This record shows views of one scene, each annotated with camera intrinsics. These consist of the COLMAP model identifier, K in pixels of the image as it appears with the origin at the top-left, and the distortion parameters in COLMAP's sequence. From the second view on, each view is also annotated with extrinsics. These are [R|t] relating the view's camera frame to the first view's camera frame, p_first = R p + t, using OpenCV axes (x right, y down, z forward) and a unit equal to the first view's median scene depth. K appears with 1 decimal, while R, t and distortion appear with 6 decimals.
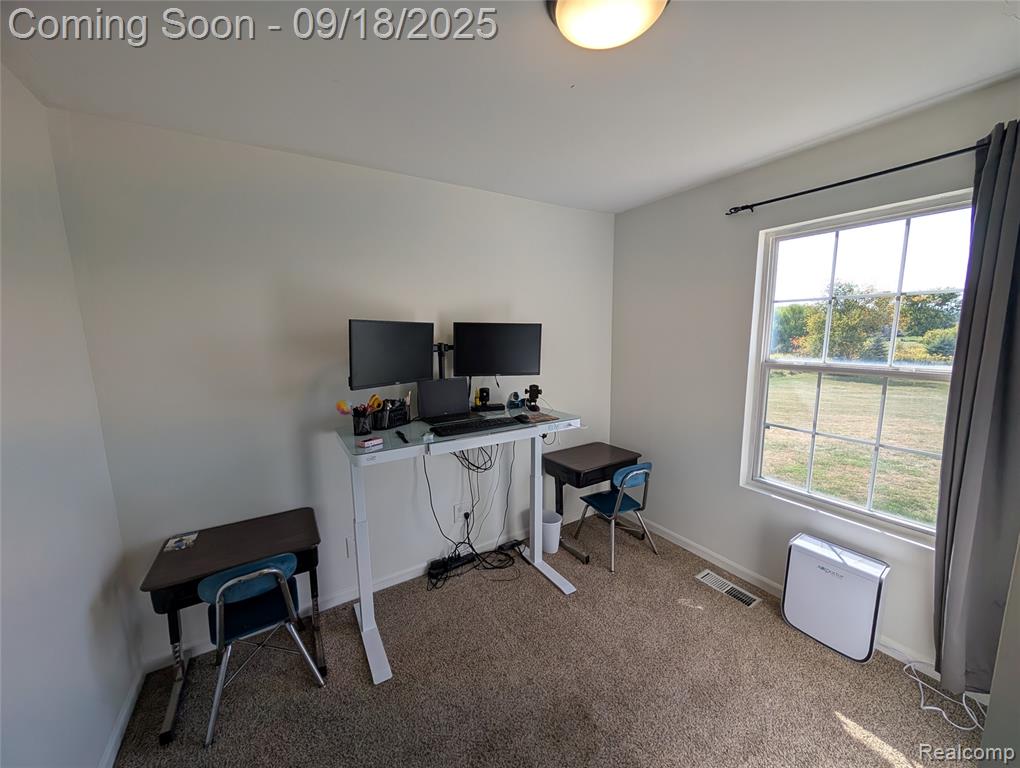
lens RADIAL K [[385.7, 0, 508.6], [0, 385.7, 387.1], [0, 0, 1]] dist [-0.000392, 0.000181]
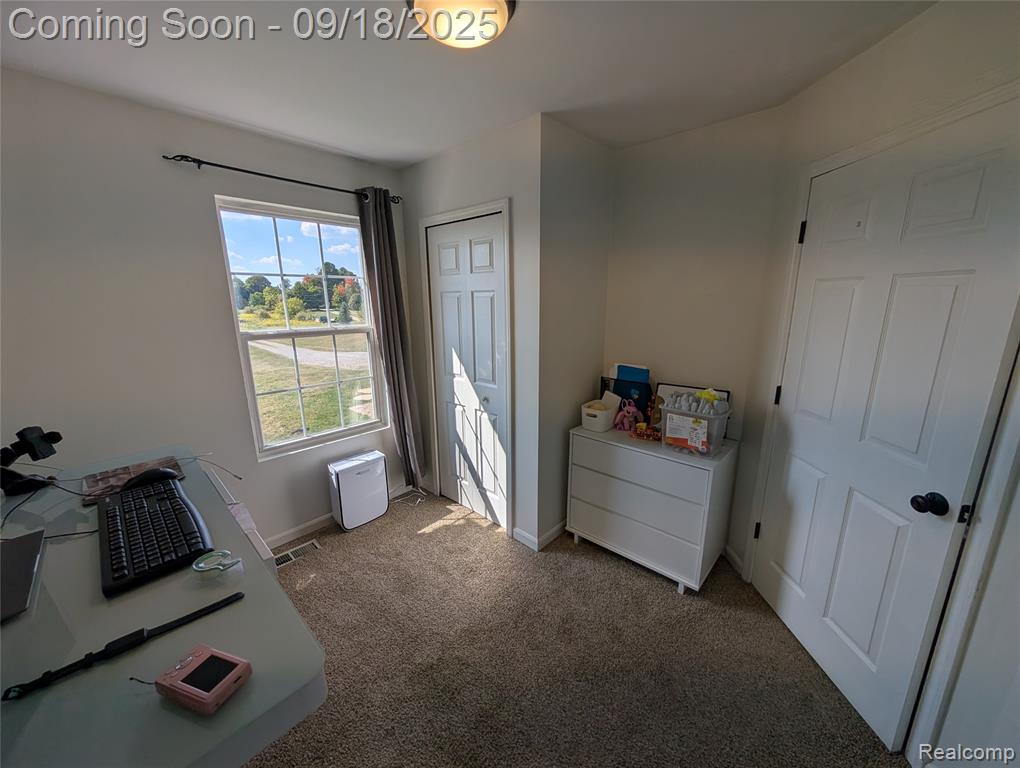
lens RADIAL K [[385.7, 0, 508.6], [0, 385.7, 387.1], [0, 0, 1]] dist [-0.000392, 0.000181]
pose [[-0.273142, -0.196169, 0.941760, -0.549429], [0.159585, 0.956181, 0.245458, -0.079990], [-0.948644, 0.217336, -0.229868, 0.685780]]
